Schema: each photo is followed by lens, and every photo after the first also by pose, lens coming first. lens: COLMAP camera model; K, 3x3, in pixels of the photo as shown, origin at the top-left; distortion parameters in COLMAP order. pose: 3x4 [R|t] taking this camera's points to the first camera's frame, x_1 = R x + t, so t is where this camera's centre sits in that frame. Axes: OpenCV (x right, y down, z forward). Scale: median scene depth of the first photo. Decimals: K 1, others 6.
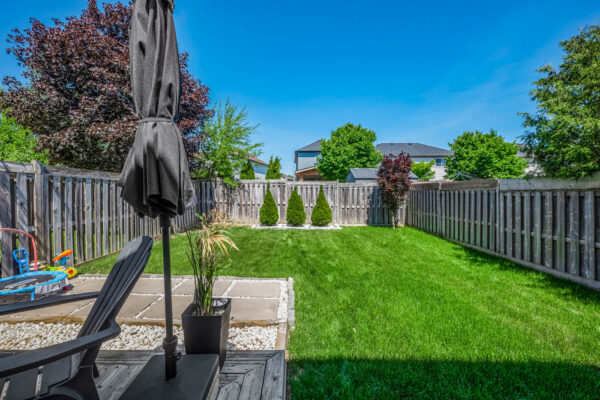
lens RADIAL K [[248.0, 0, 294.3], [0, 248.0, 194.9], [0, 0, 1]] dist [0.007756, -0.000029]
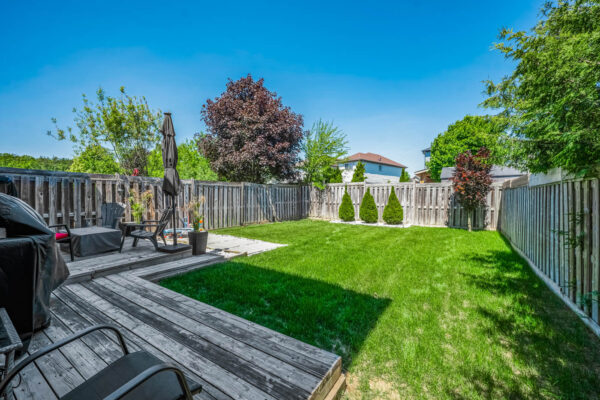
lens RADIAL K [[248.0, 0, 301.9], [0, 248.0, 202.2], [0, 0, 1]] dist [0.007756, -0.000029]
pose [[0.838046, 0.009911, -0.545509, 0.347244], [-0.001887, 0.999882, 0.015267, 0.013615], [0.545596, -0.011766, 0.837966, -0.106921]]
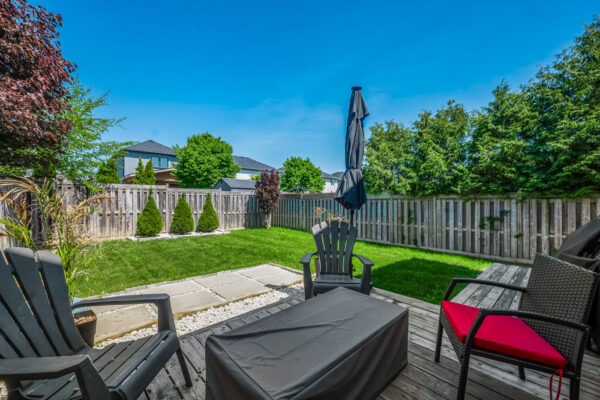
lens RADIAL K [[248.0, 0, 309.9], [0, 248.0, 199.4], [0, 0, 1]] dist [0.007756, -0.000029]
pose [[0.705548, 0.006677, 0.708630, -0.316783], [0.003482, 0.999911, -0.012888, 0.002755], [-0.708653, 0.011561, 0.705462, -0.041356]]
